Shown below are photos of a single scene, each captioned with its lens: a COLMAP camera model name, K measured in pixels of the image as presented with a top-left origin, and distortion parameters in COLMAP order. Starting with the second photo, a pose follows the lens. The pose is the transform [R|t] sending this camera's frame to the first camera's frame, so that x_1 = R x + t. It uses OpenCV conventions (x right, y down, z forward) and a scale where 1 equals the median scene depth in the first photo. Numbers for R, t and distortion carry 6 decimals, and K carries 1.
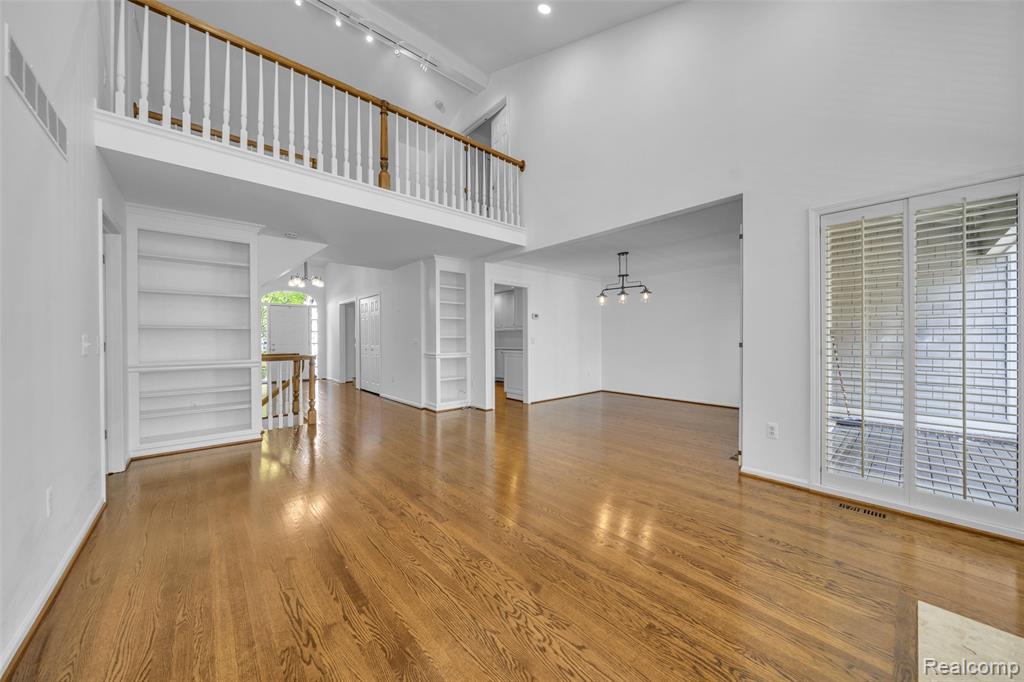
lens RADIAL K [[356.9, 0, 512.6], [0, 356.9, 338.3], [0, 0, 1]] dist [-0.006605, -0.000082]
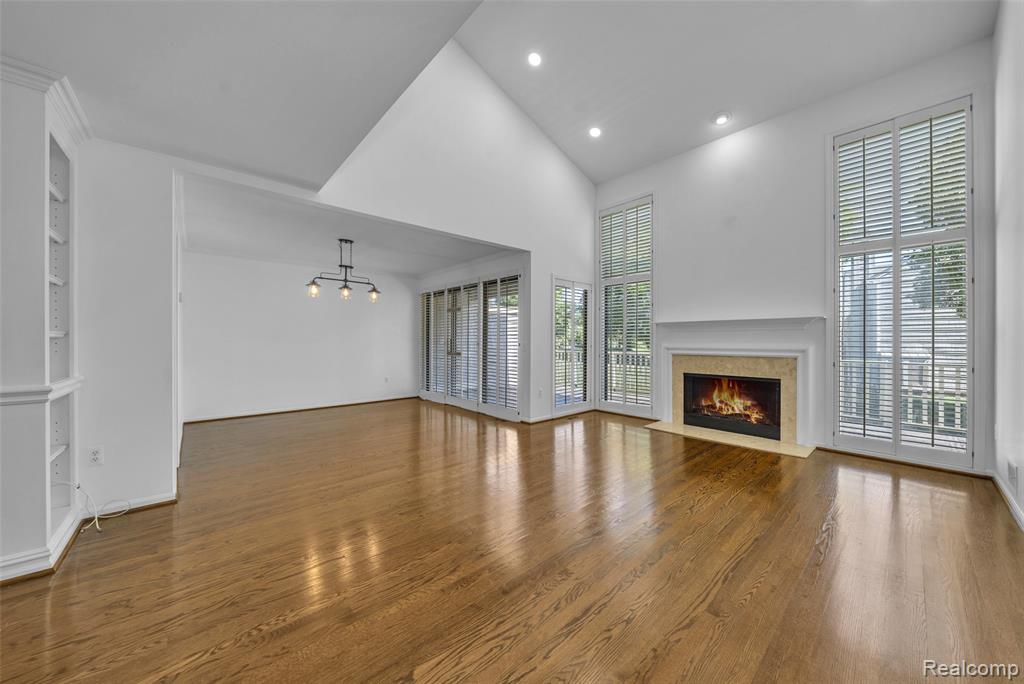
lens RADIAL K [[356.9, 0, 512.6], [0, 356.9, 339.3], [0, 0, 1]] dist [-0.006605, -0.000082]
pose [[-0.006232, 0.000423, 0.999980, -0.545856], [-0.000199, 1.000000, -0.000424, -0.002030], [-0.999981, -0.000201, -0.006231, 0.609869]]
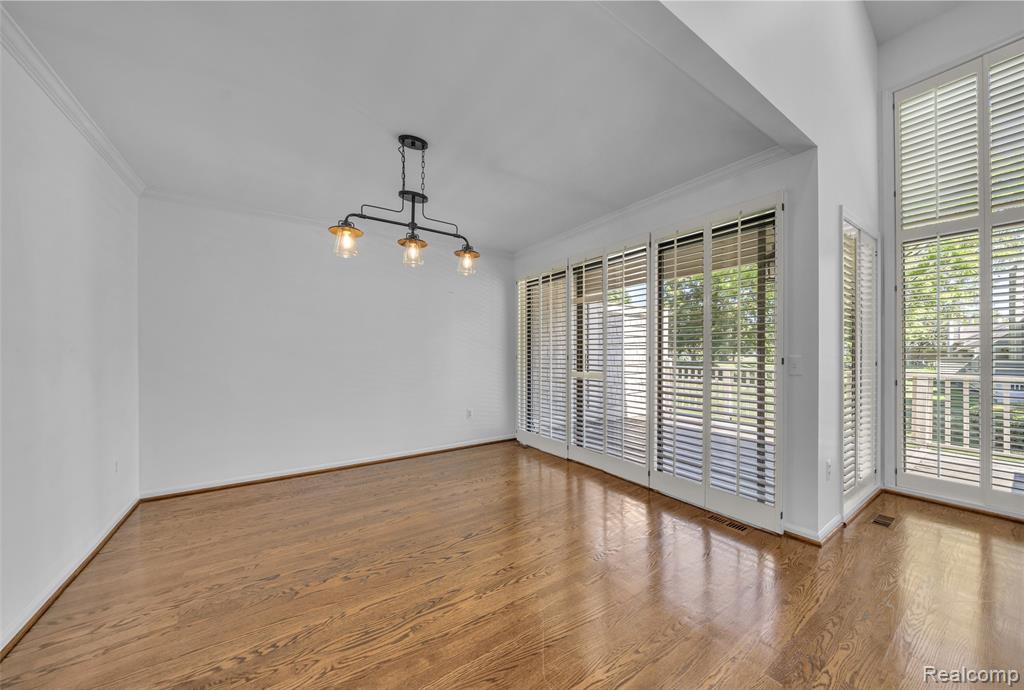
lens RADIAL K [[354.2, 0, 515.2], [0, 354.2, 351.0], [0, 0, 1]] dist [-0.001781, -0.000079]
pose [[0.128704, 0.001386, 0.991682, -0.070825], [0.001417, 0.999998, -0.001582, -0.000615], [-0.991682, 0.001609, 0.128702, 0.838867]]
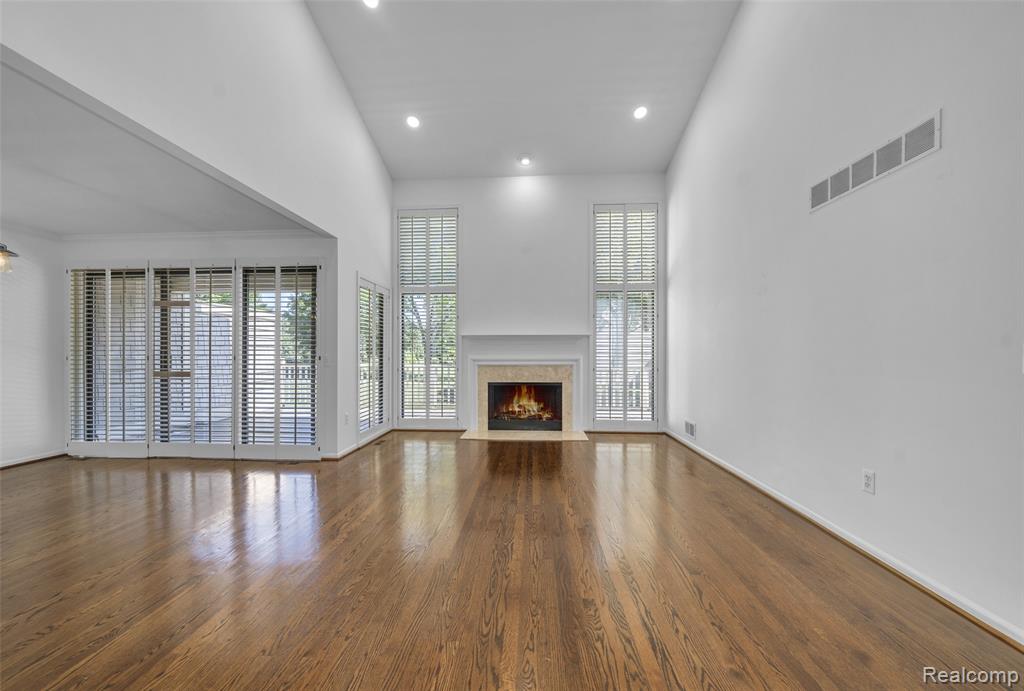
lens RADIAL K [[361.3, 0, 512.2], [0, 361.3, 353.1], [0, 0, 1]] dist [-0.008477, -0.000041]
pose [[-0.707660, -0.001875, 0.706550, -0.389560], [0.000045, 0.999996, 0.002698, -0.000100], [-0.706553, 0.001941, -0.707658, 0.817902]]
